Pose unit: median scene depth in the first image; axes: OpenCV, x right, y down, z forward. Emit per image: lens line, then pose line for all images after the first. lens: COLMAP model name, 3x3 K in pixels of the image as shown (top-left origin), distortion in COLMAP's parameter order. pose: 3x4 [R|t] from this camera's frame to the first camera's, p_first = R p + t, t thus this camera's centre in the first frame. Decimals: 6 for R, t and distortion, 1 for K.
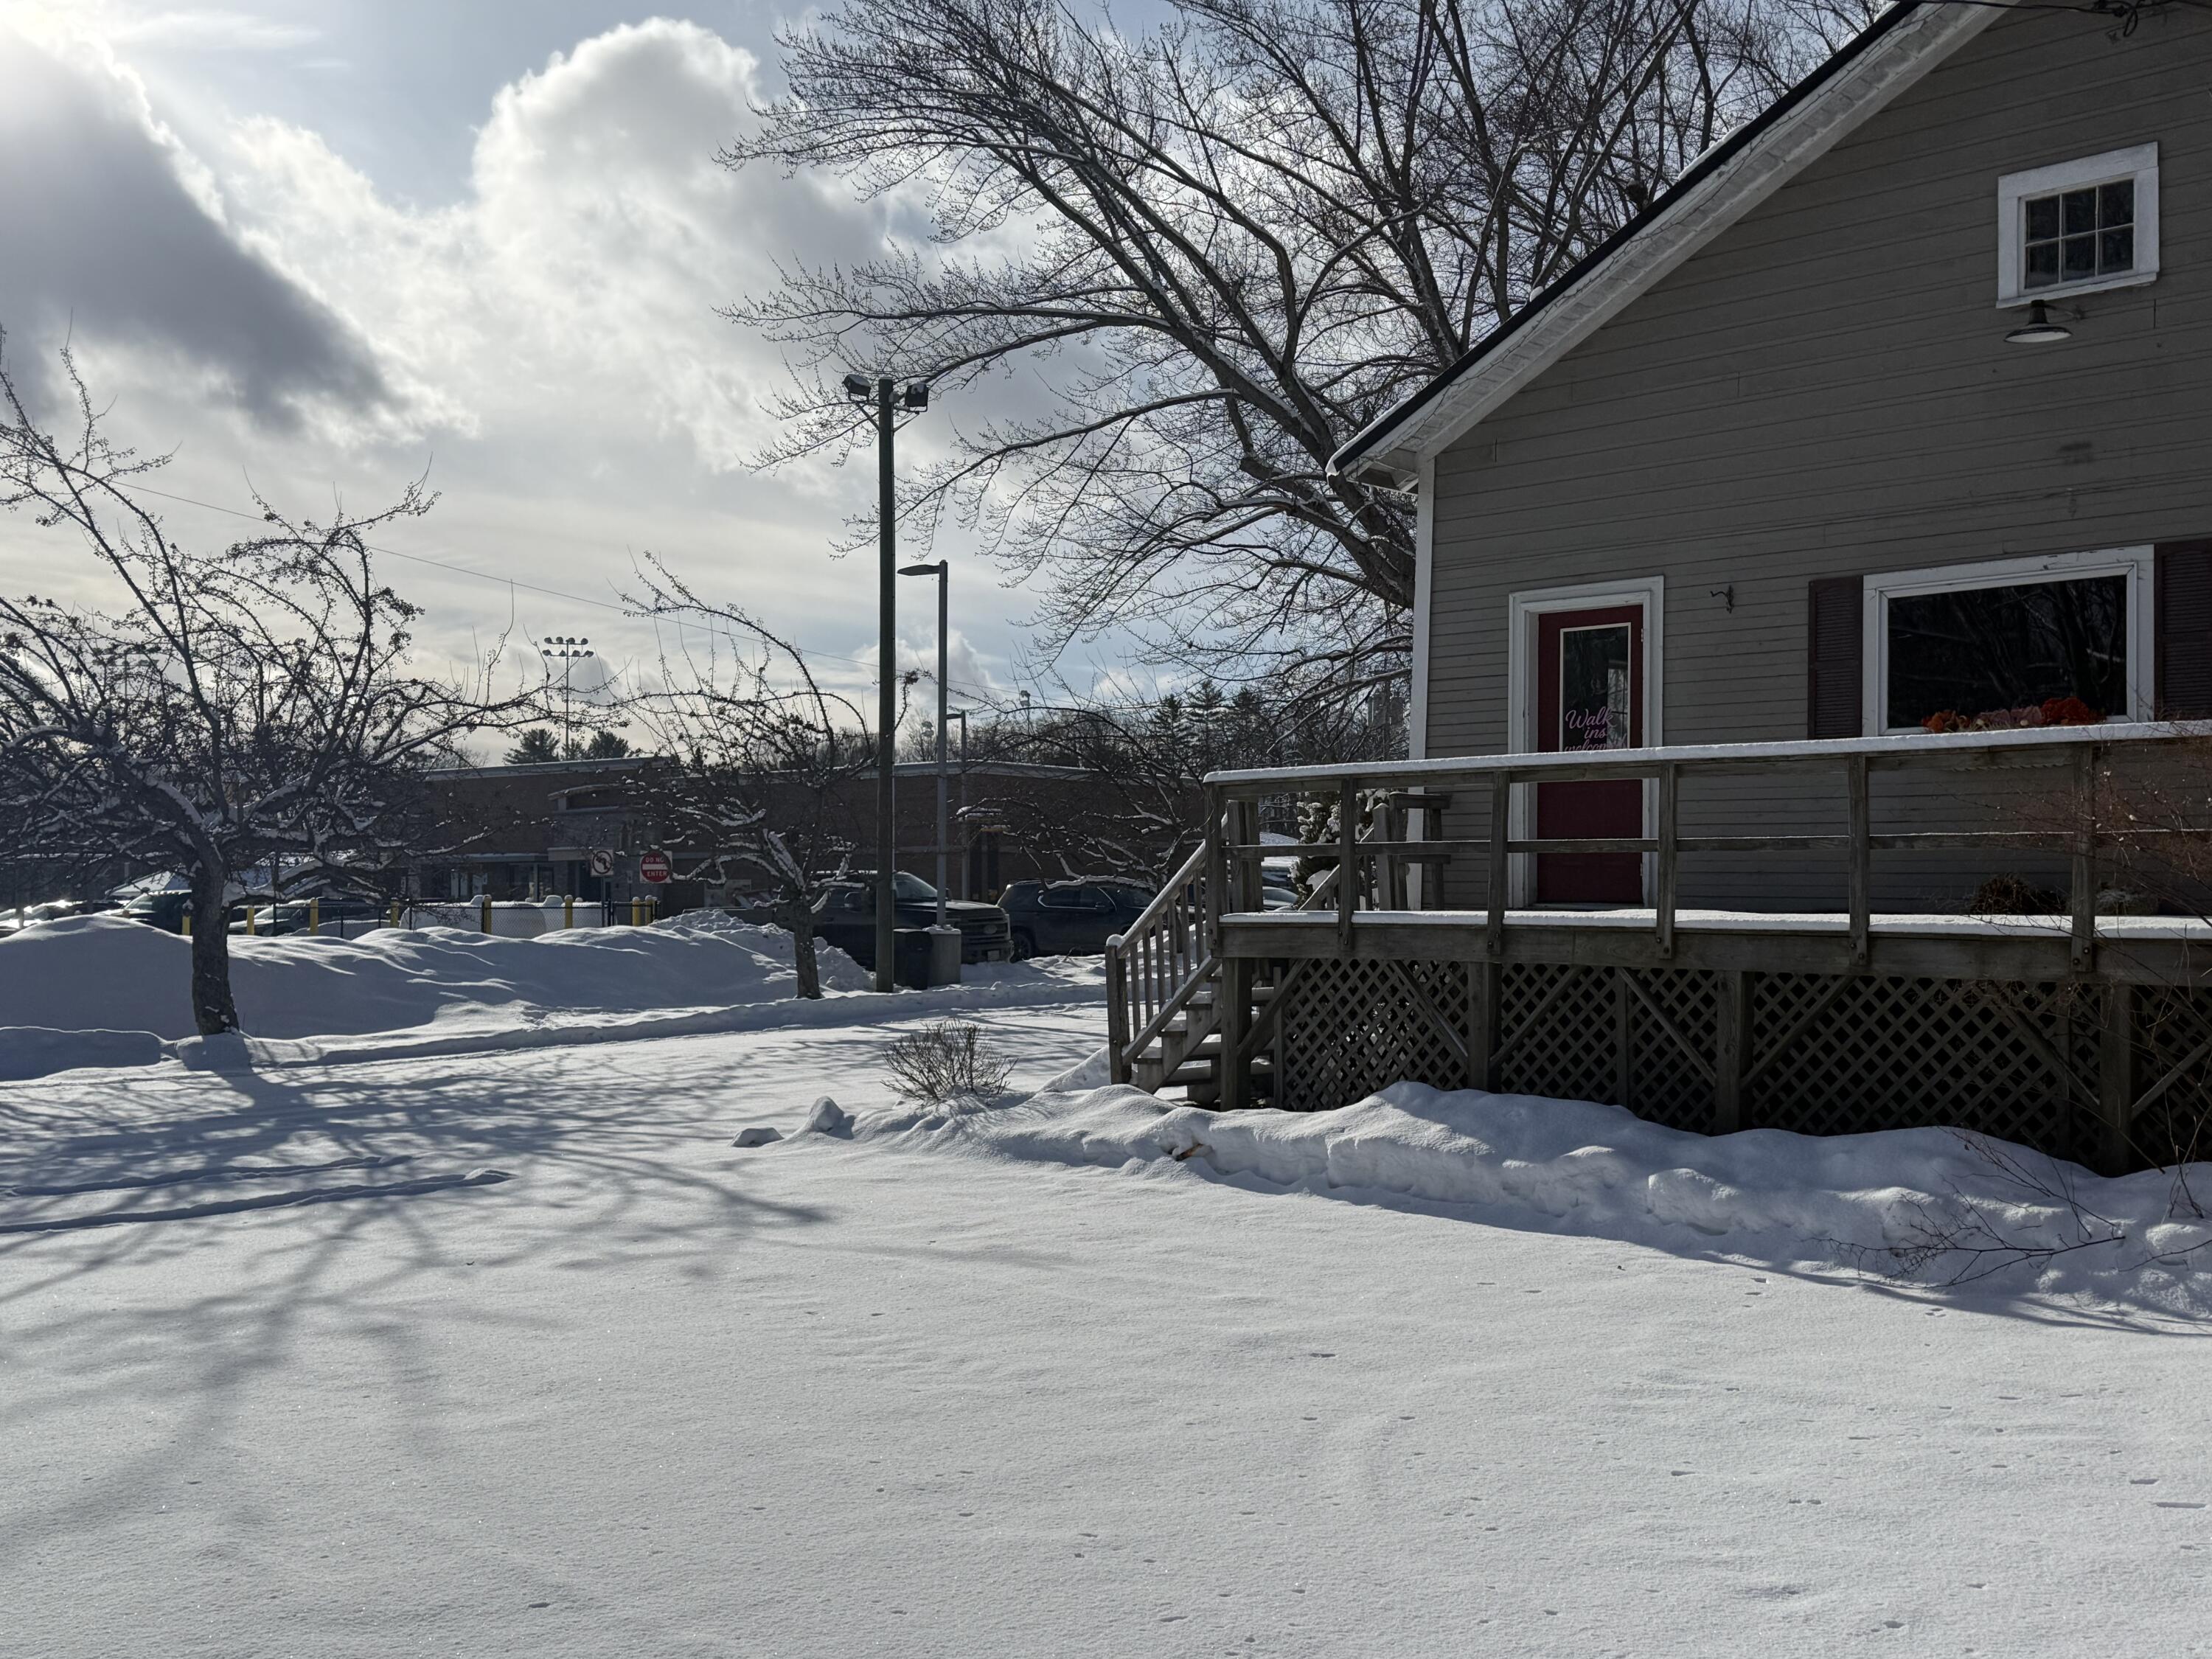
lens RADIAL K [[2371.9, 0, 1106.0], [0, 2371.9, 829.5], [0, 0, 1]] dist [0.237125, -0.517262]
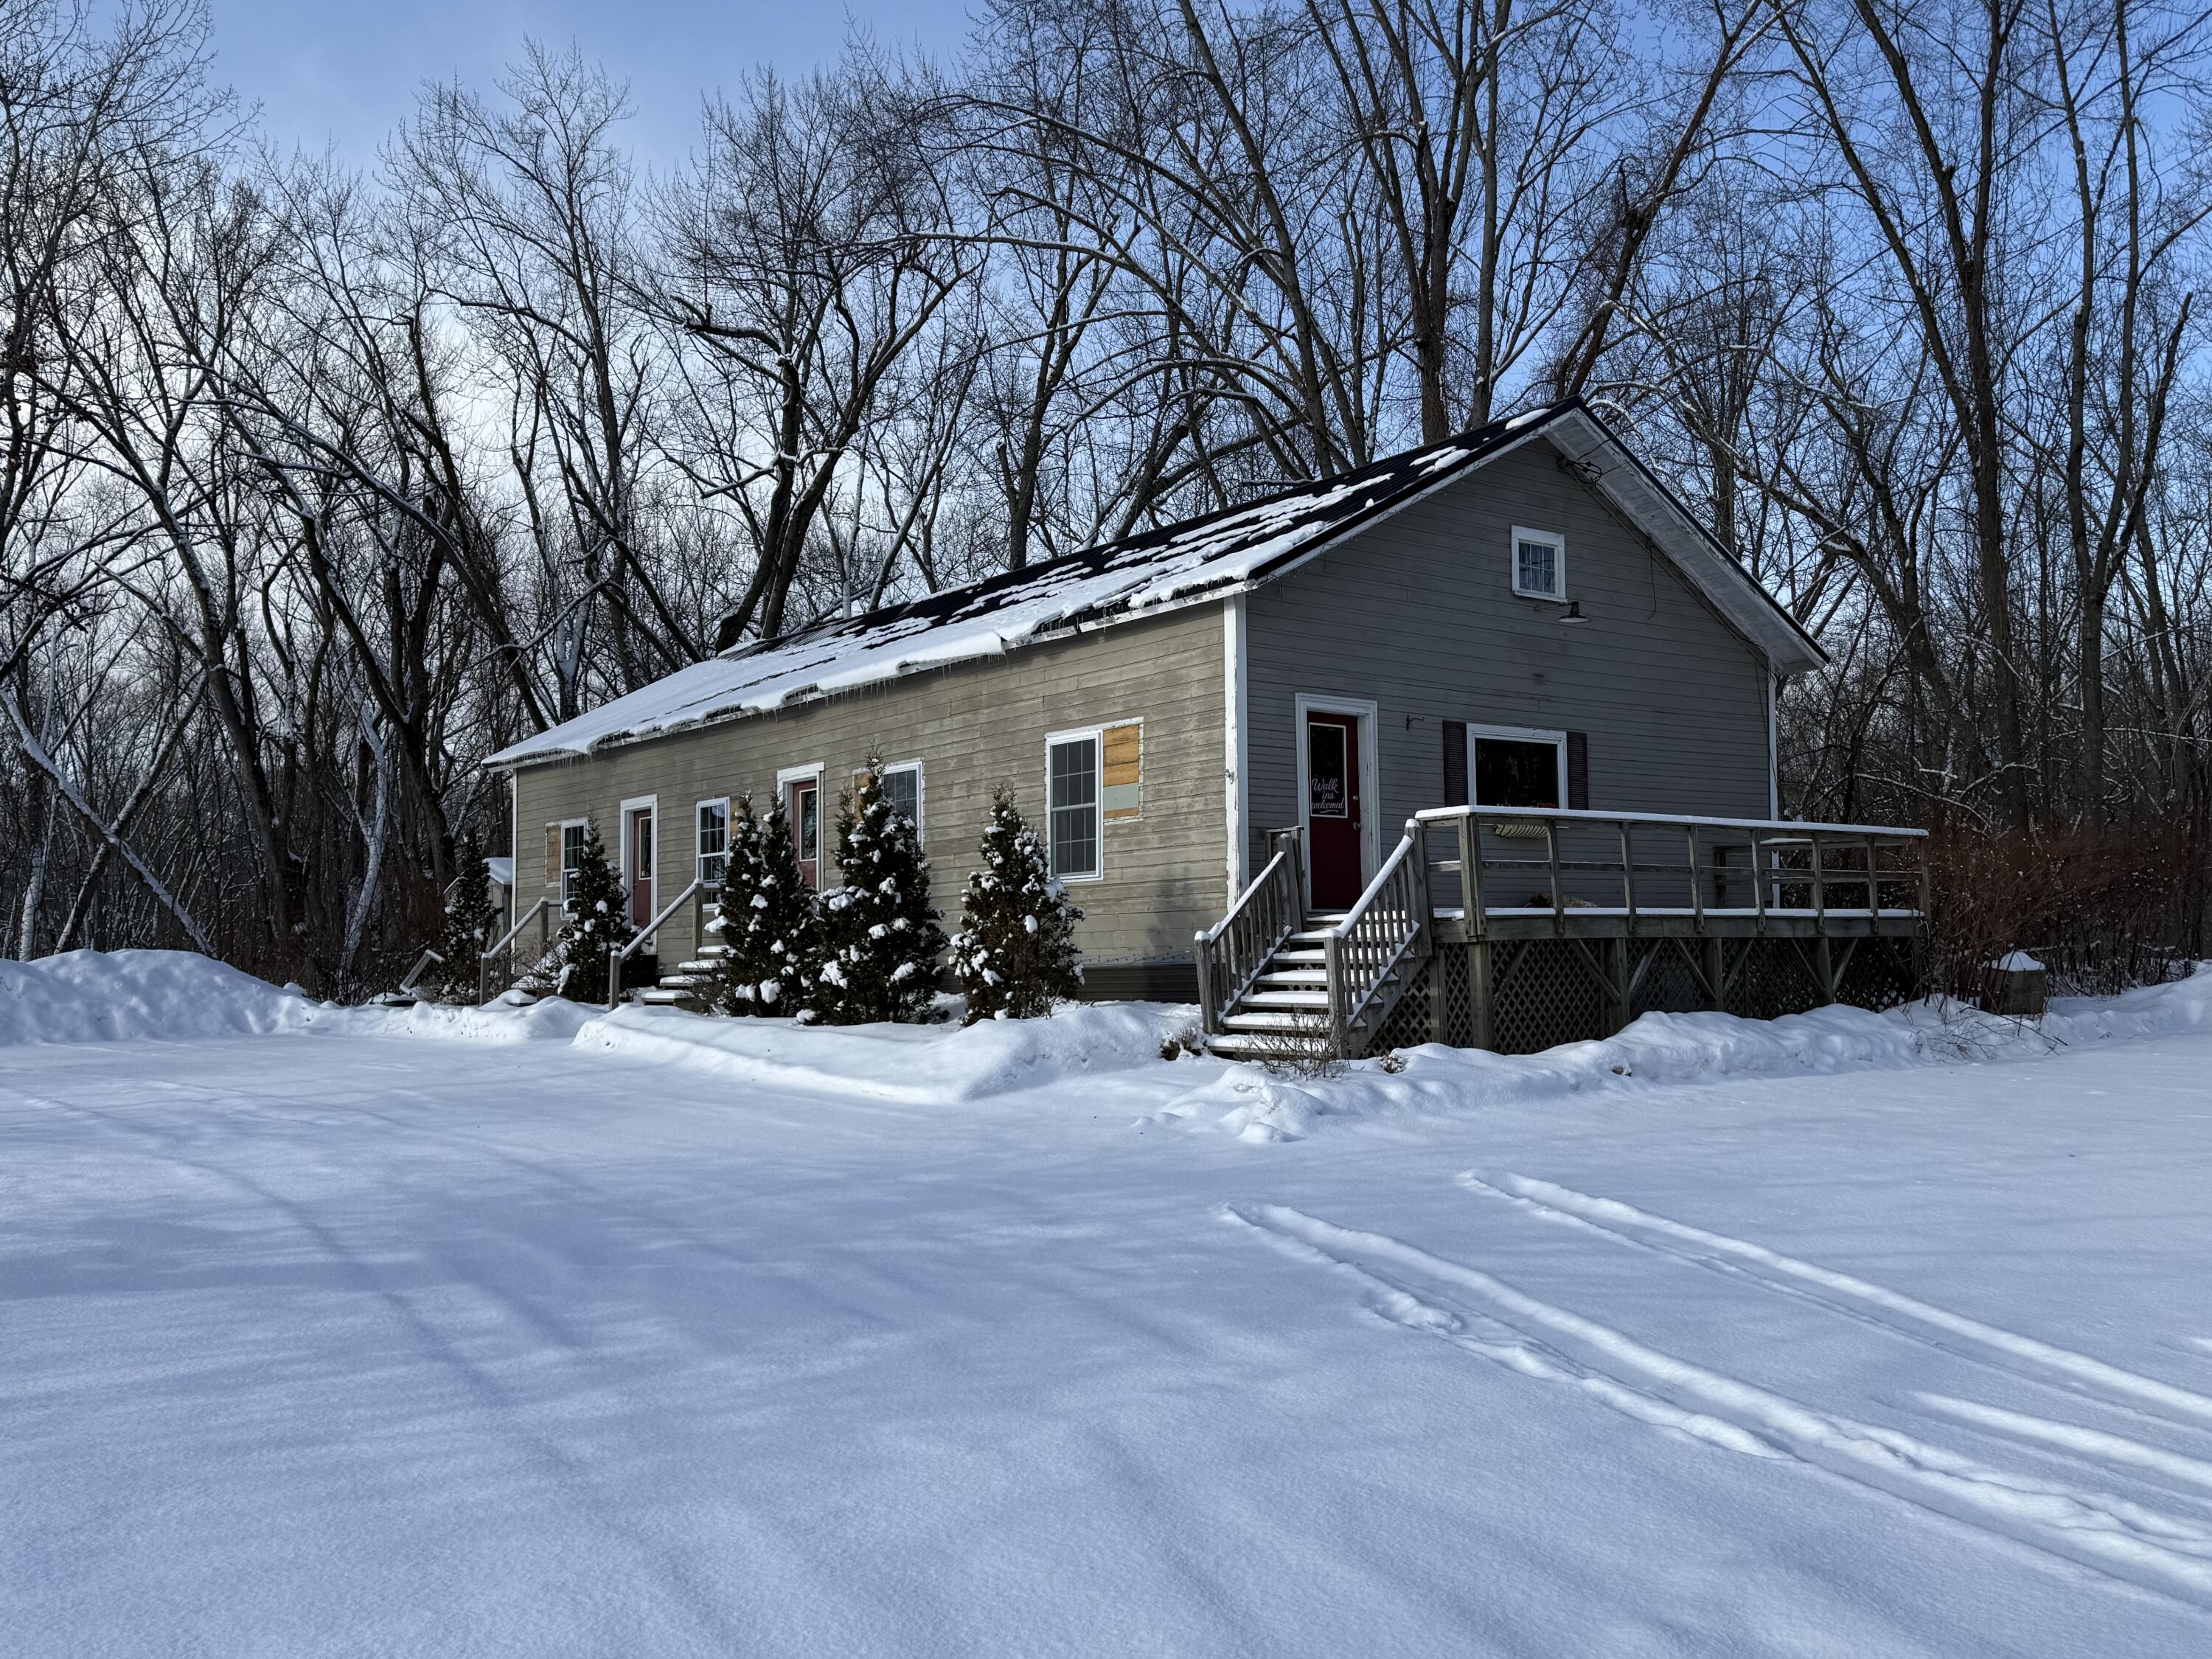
lens RADIAL K [[1870.9, 0, 1107.8], [0, 1870.9, 840.4], [0, 0, 1]] dist [0.134516, -0.193608]
pose [[0.141171, 0.055650, 0.988420, -1.116585], [-0.019638, 0.998380, -0.053406, 0.061972], [-0.989790, -0.011871, 0.142035, 1.097676]]
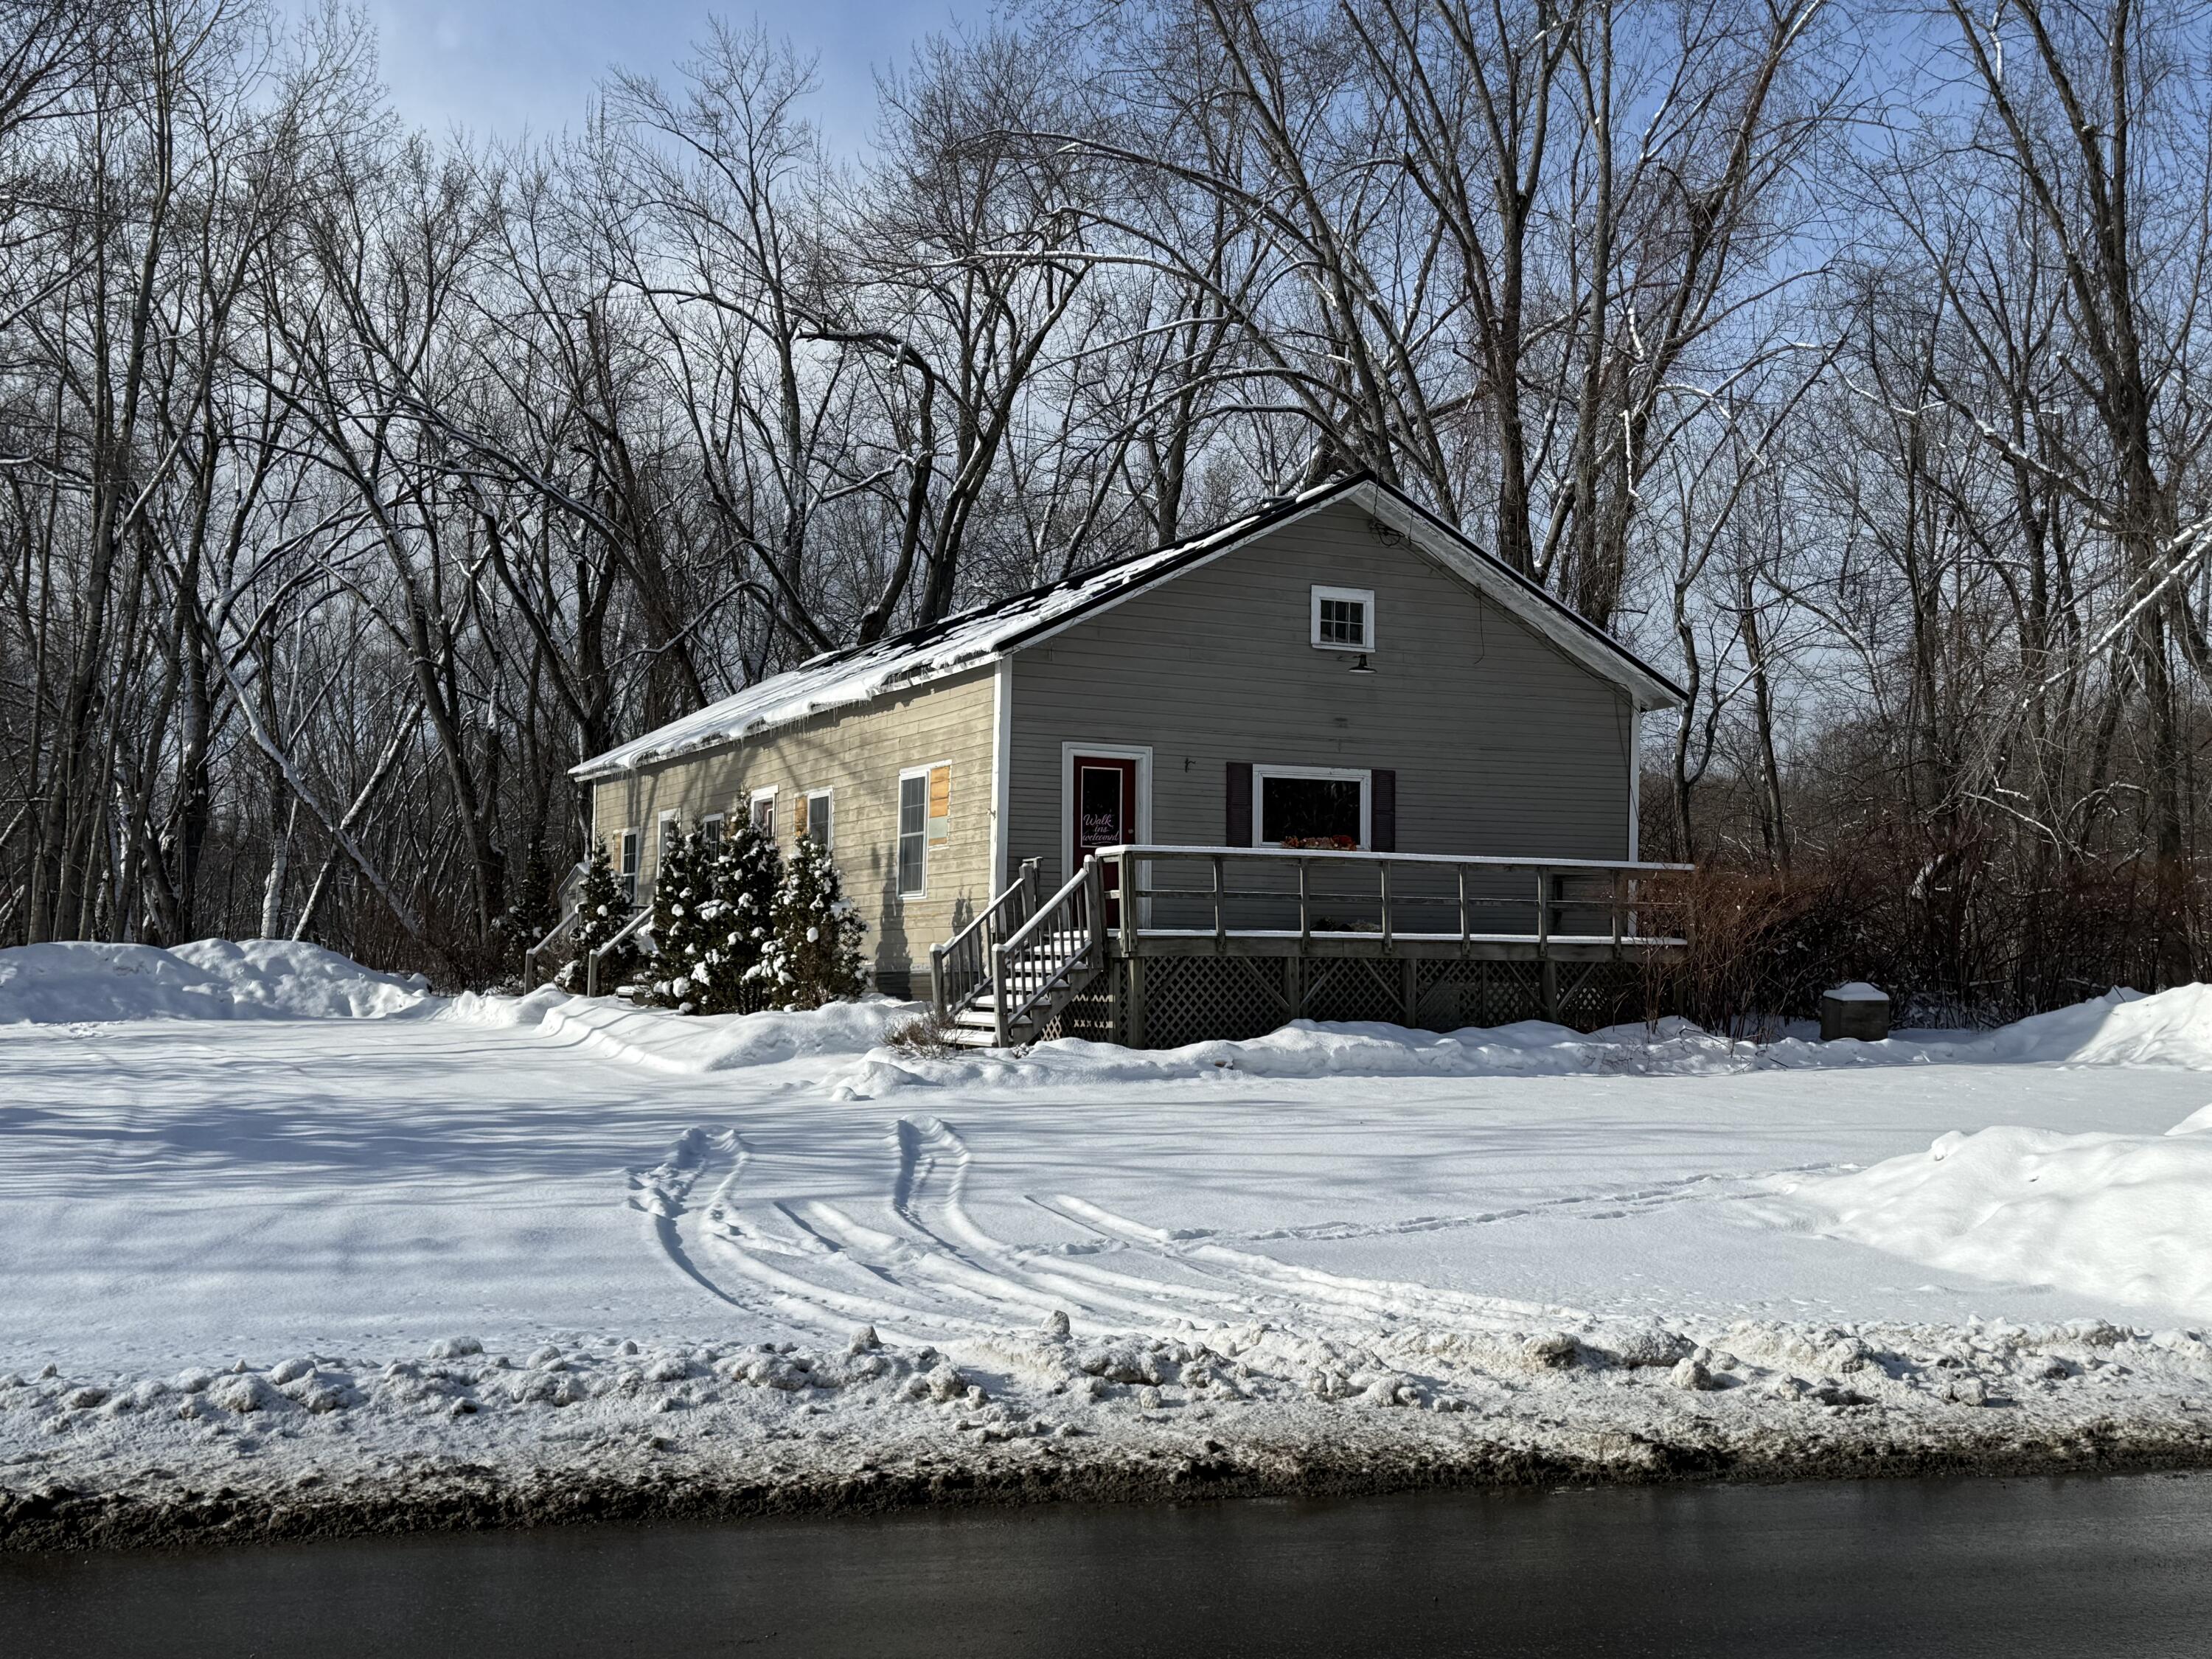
lens RADIAL K [[2371.9, 0, 1106.0], [0, 2371.9, 829.5], [0, 0, 1]] dist [0.237125, -0.517262]
pose [[0.352335, 0.056161, 0.934187, -1.609363], [-0.042689, 0.998123, -0.043904, 0.041740], [-0.934900, -0.024411, 0.354071, 0.430676]]
